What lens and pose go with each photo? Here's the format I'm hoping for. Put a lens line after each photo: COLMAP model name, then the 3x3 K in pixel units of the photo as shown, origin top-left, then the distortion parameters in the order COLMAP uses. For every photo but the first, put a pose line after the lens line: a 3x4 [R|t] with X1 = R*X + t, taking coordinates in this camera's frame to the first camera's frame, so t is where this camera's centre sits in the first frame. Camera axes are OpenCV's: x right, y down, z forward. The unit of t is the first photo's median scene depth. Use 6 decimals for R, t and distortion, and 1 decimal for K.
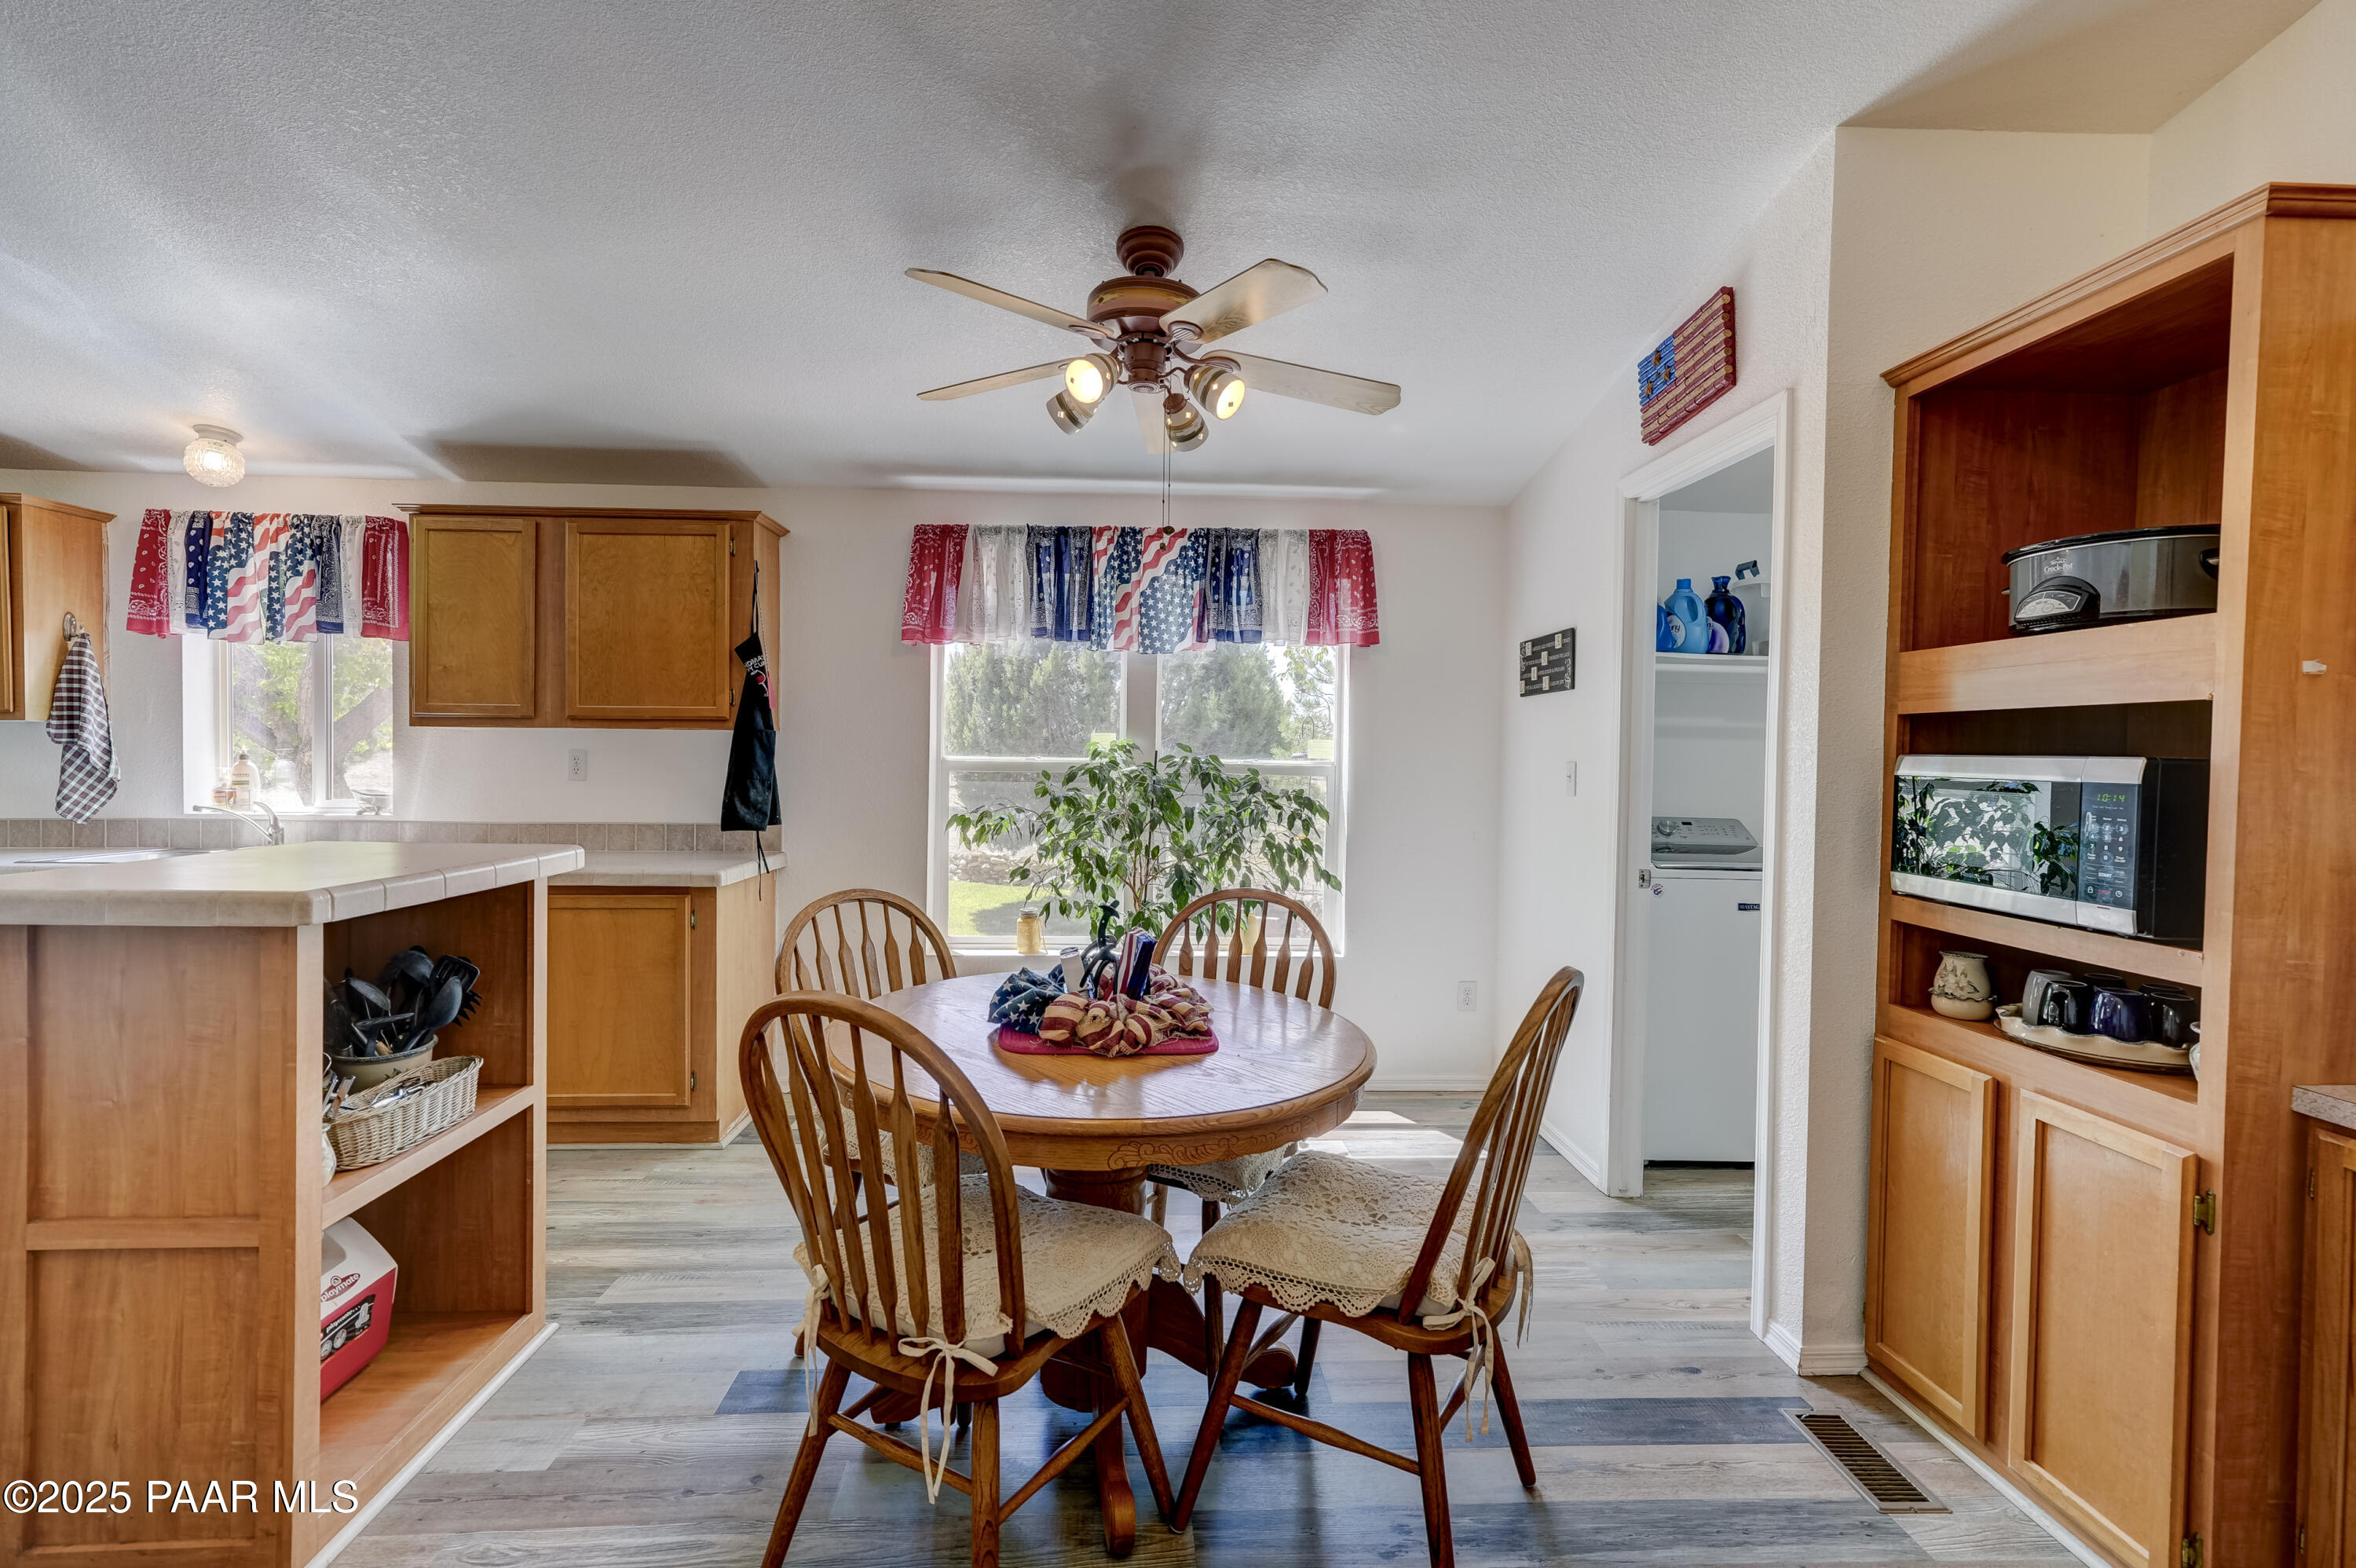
lens RADIAL K [[1058.5, 0, 1178.1], [0, 1058.5, 772.4], [0, 0, 1]] dist [-0.024504, 0.014168]
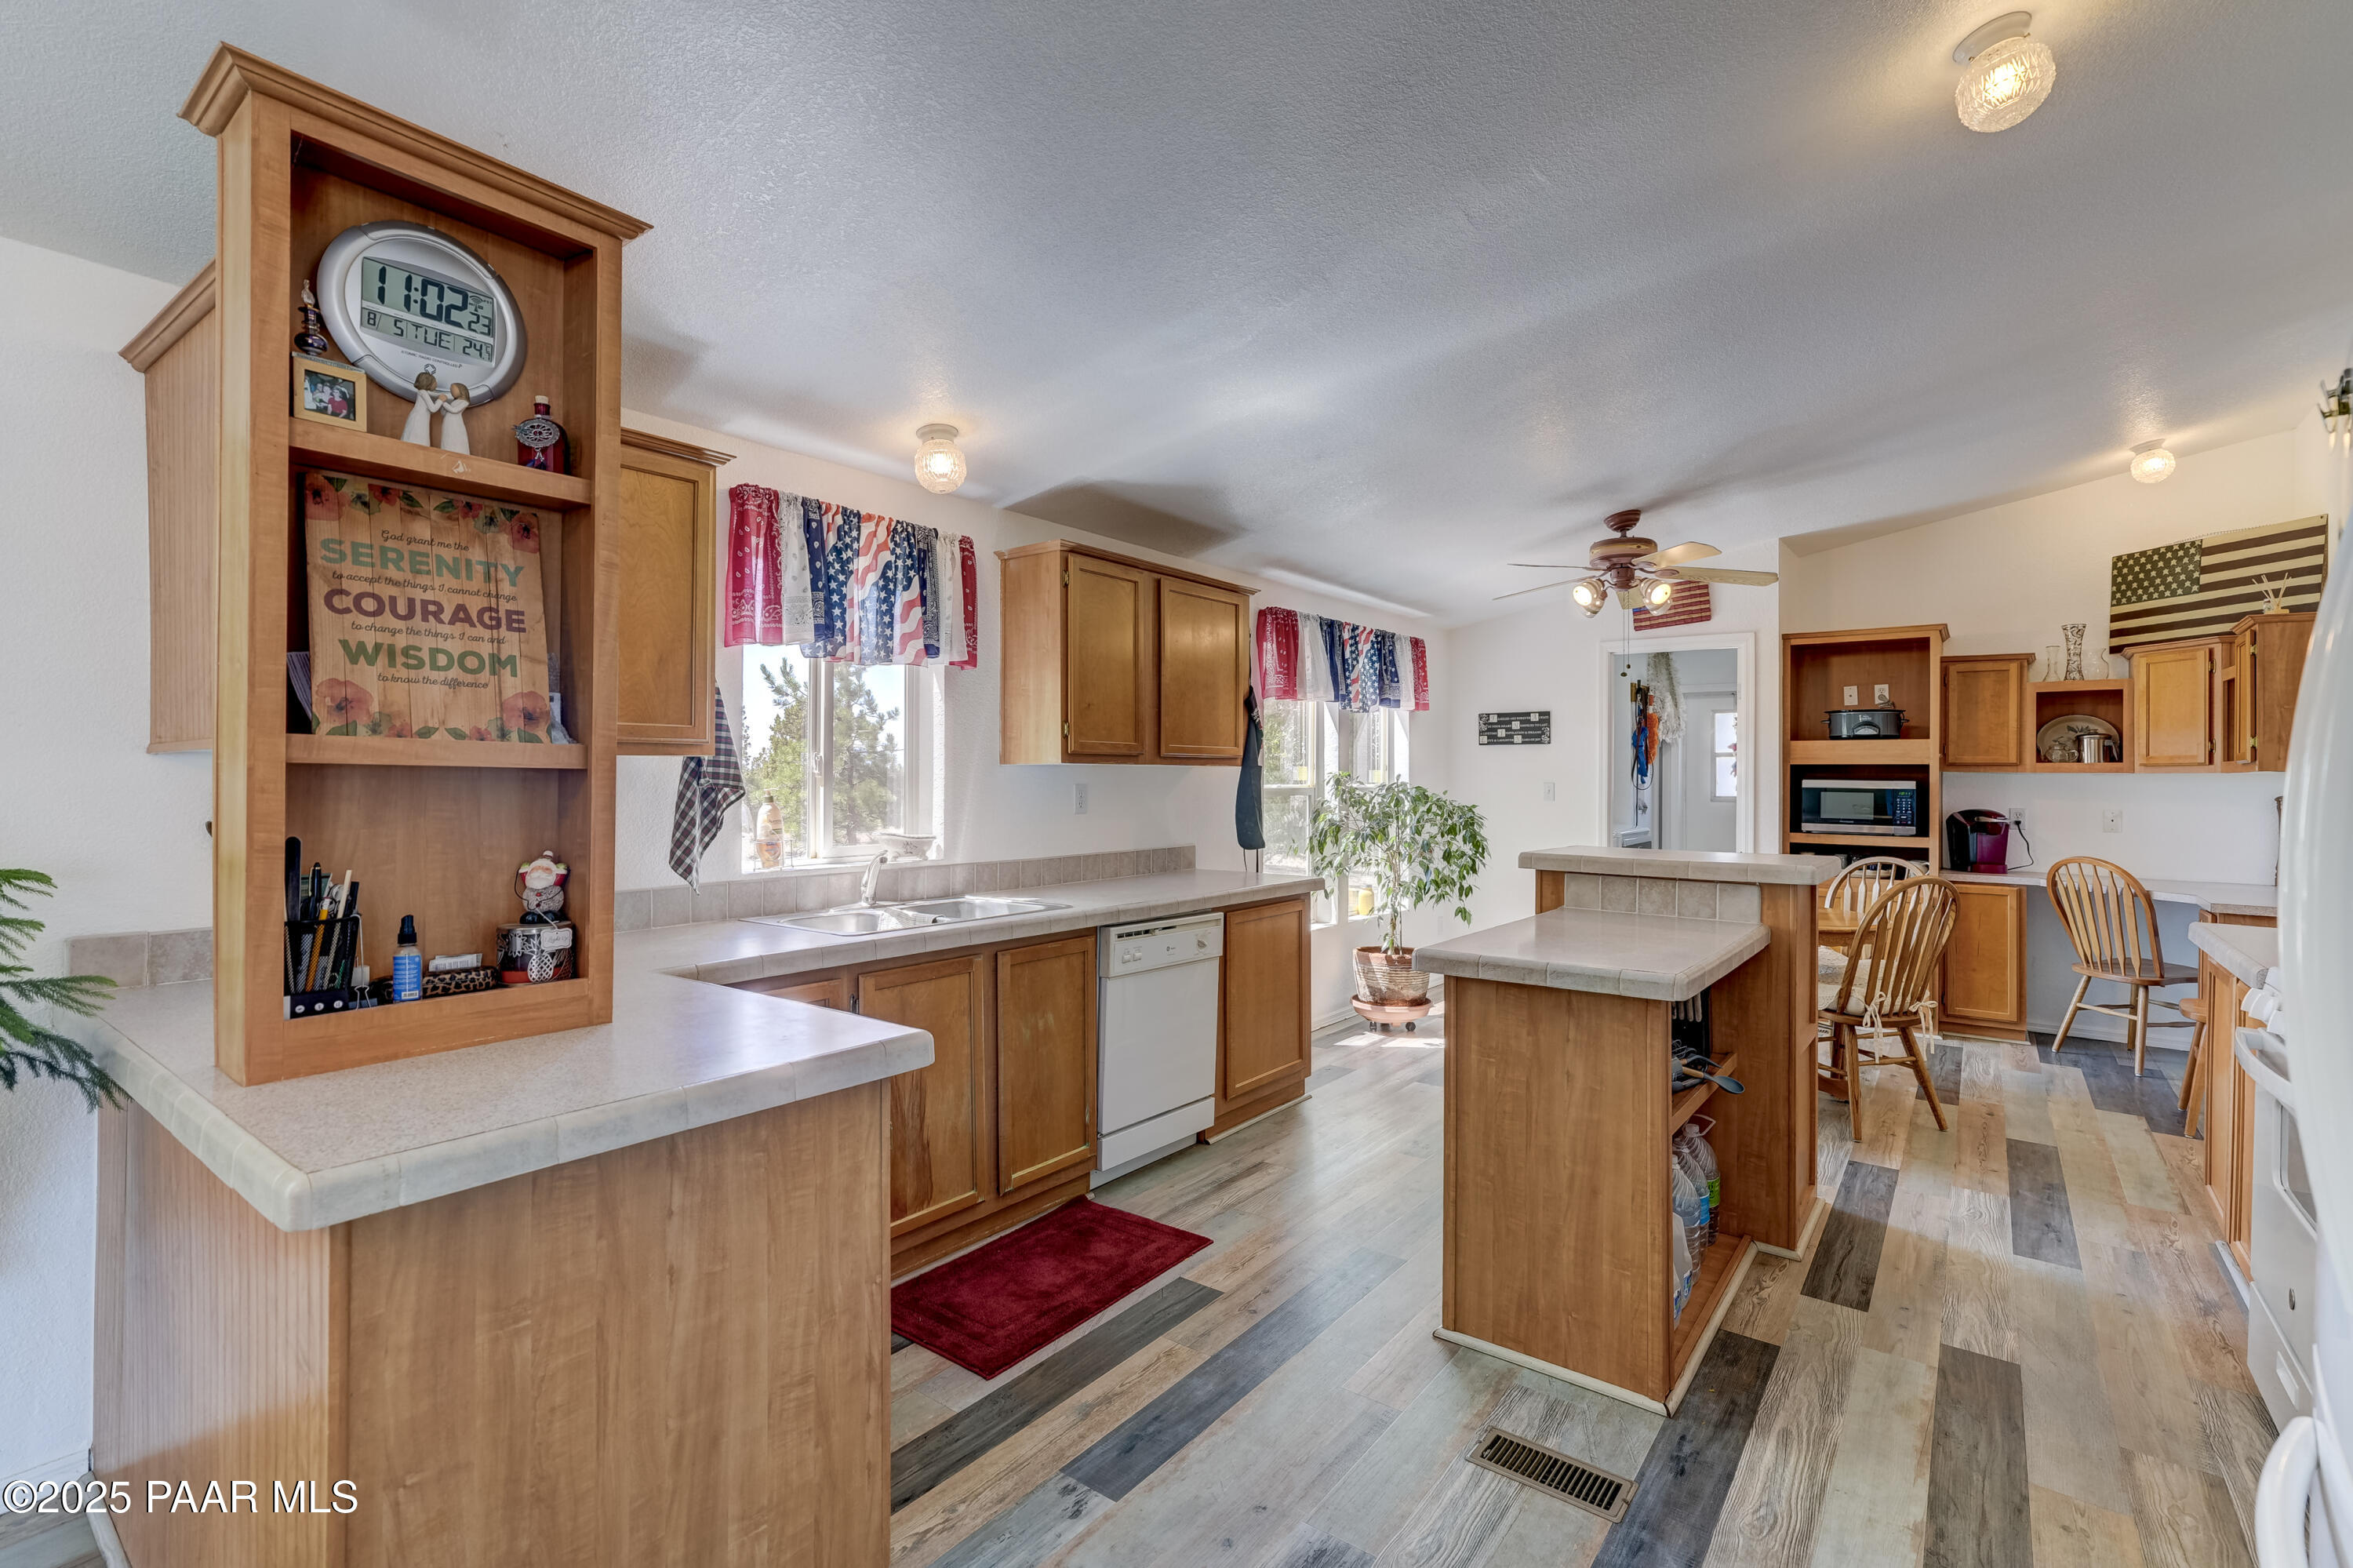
lens RADIAL K [[1057.3, 0, 1176.6], [0, 1057.3, 772.4], [0, 0, 1]] dist [-0.024504, 0.014168]
pose [[0.655757, -0.006602, 0.754943, -1.377963], [0.016018, 0.999858, -0.005170, -0.027340], [-0.754802, 0.015483, 0.655770, 0.253632]]
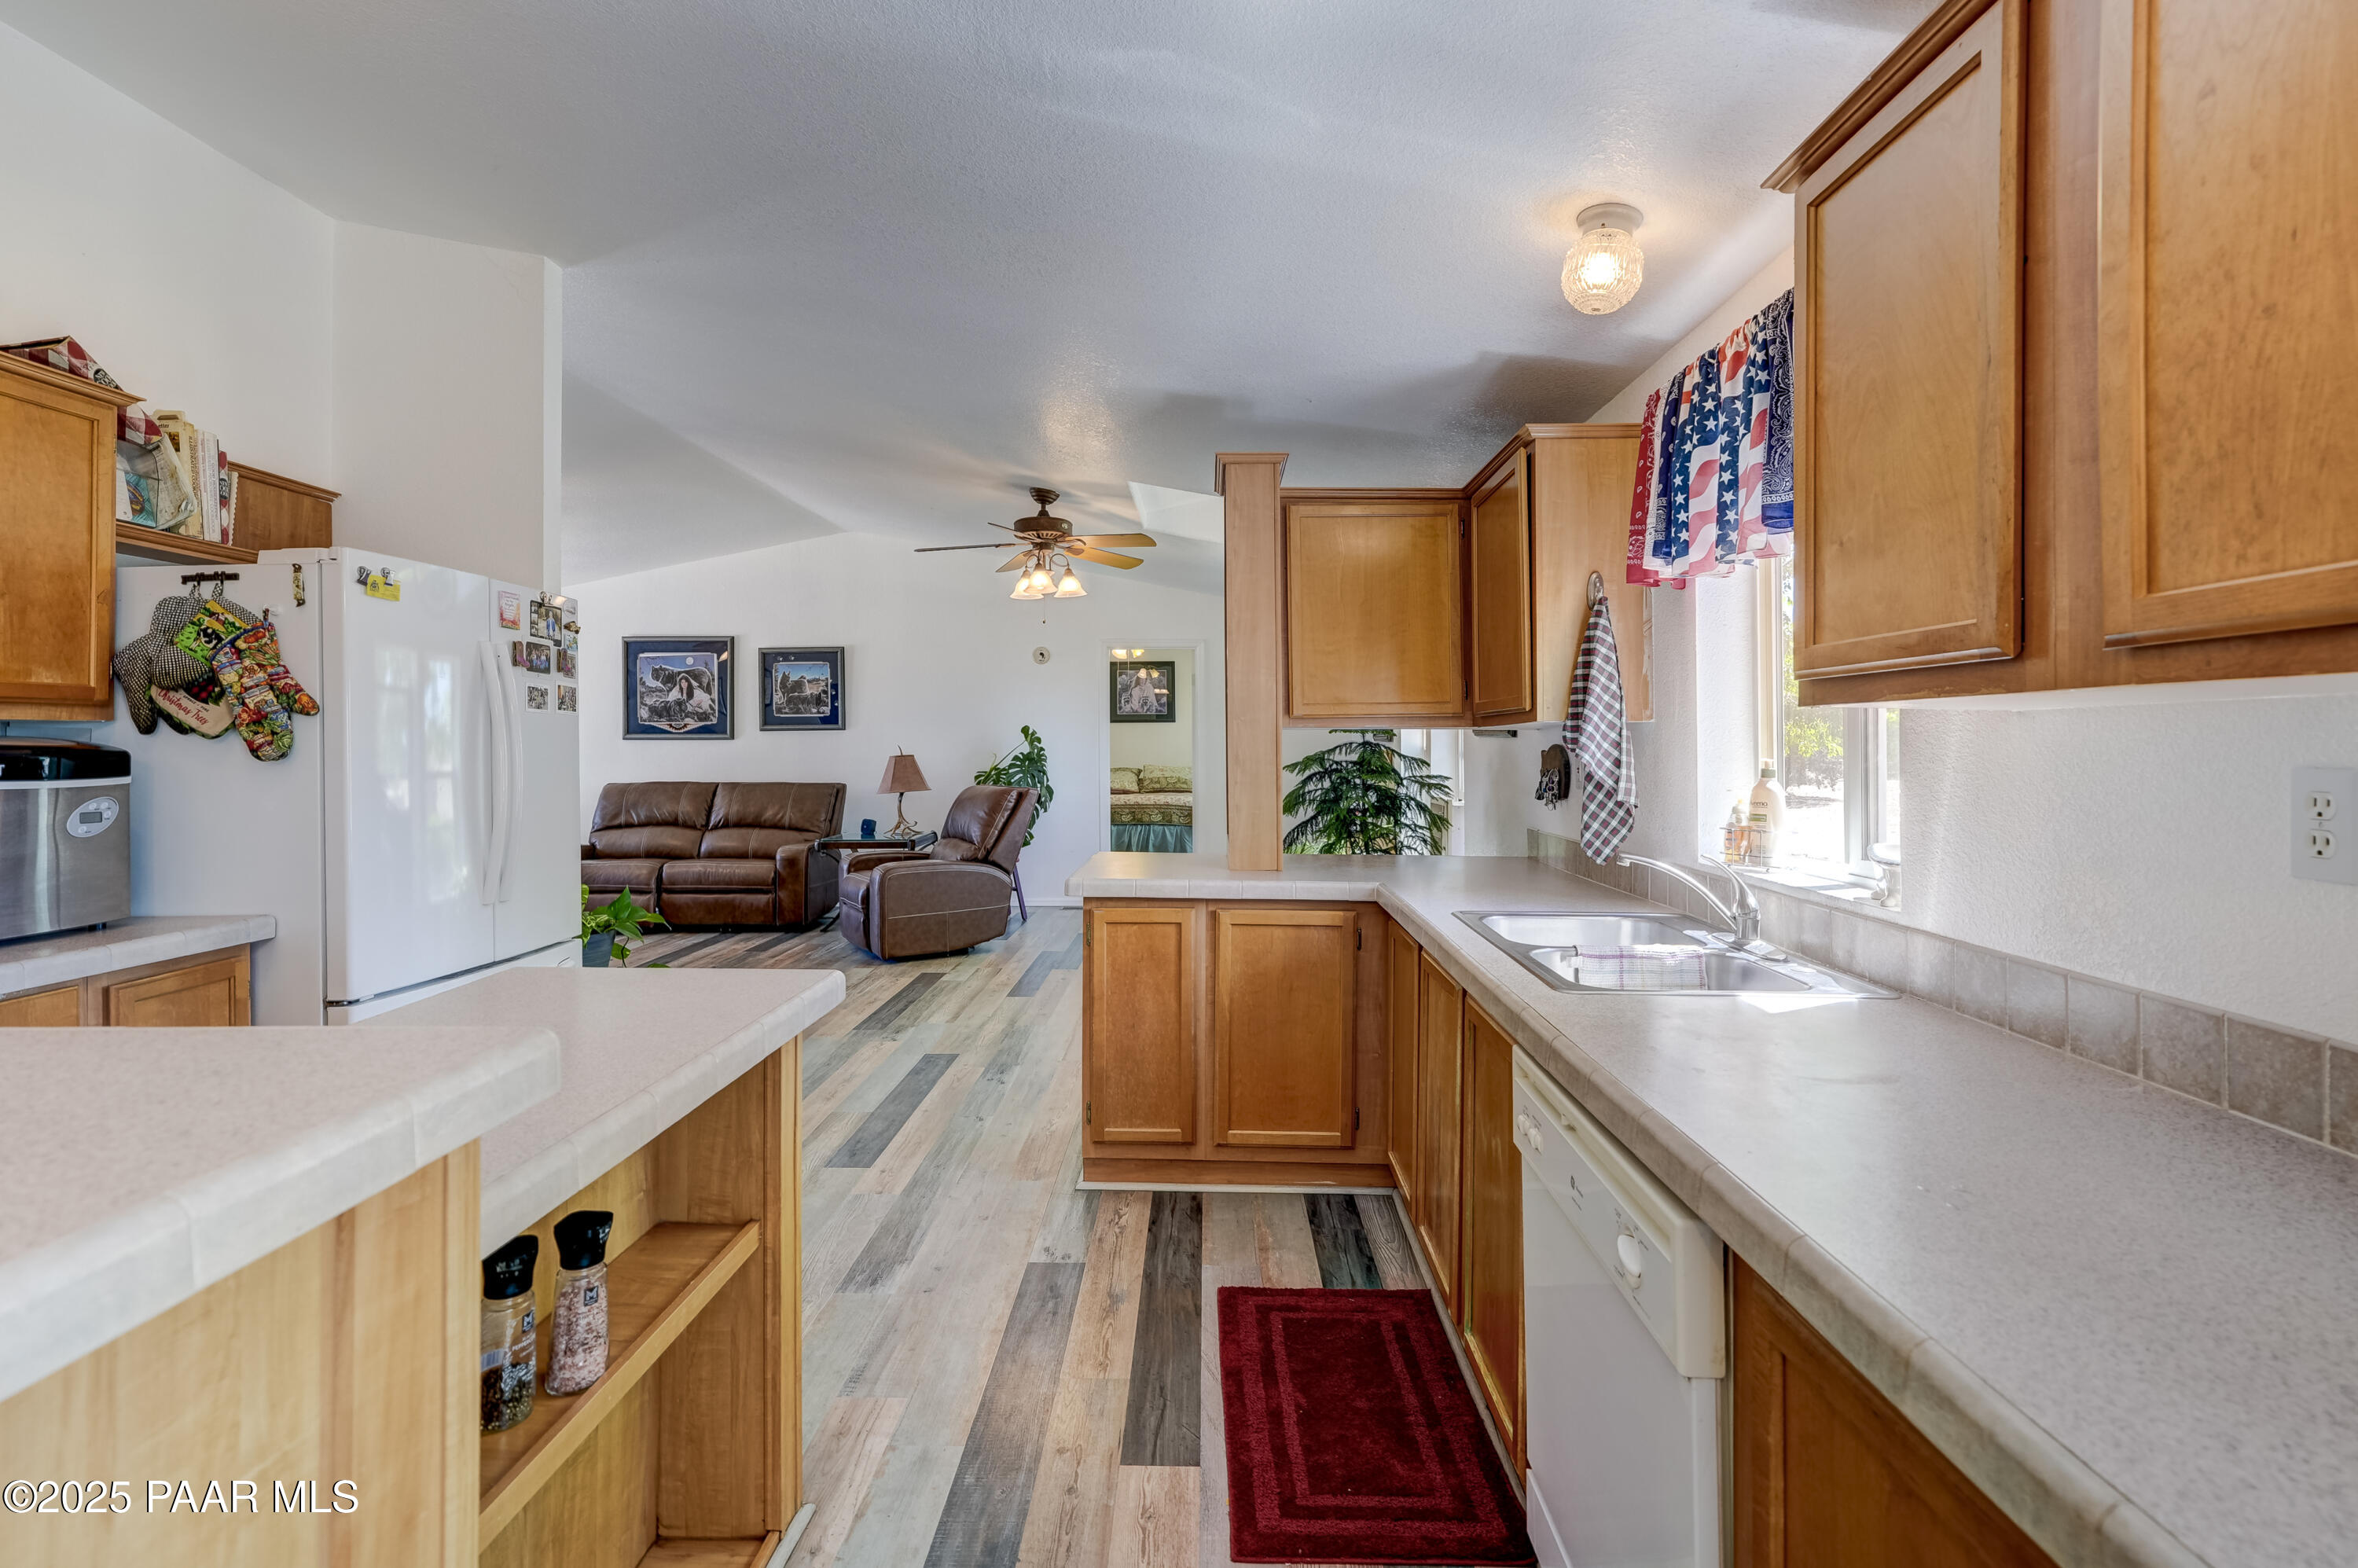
lens RADIAL K [[1091.1, 0, 1183.3], [0, 1091.1, 734.1], [0, 0, 1]] dist [-0.000623, 0.015315]
pose [[-0.078827, -0.018967, -0.996708, -0.280583], [-0.016677, 0.999704, -0.017705, -0.021433], [0.996749, 0.015226, -0.079120, 0.772792]]
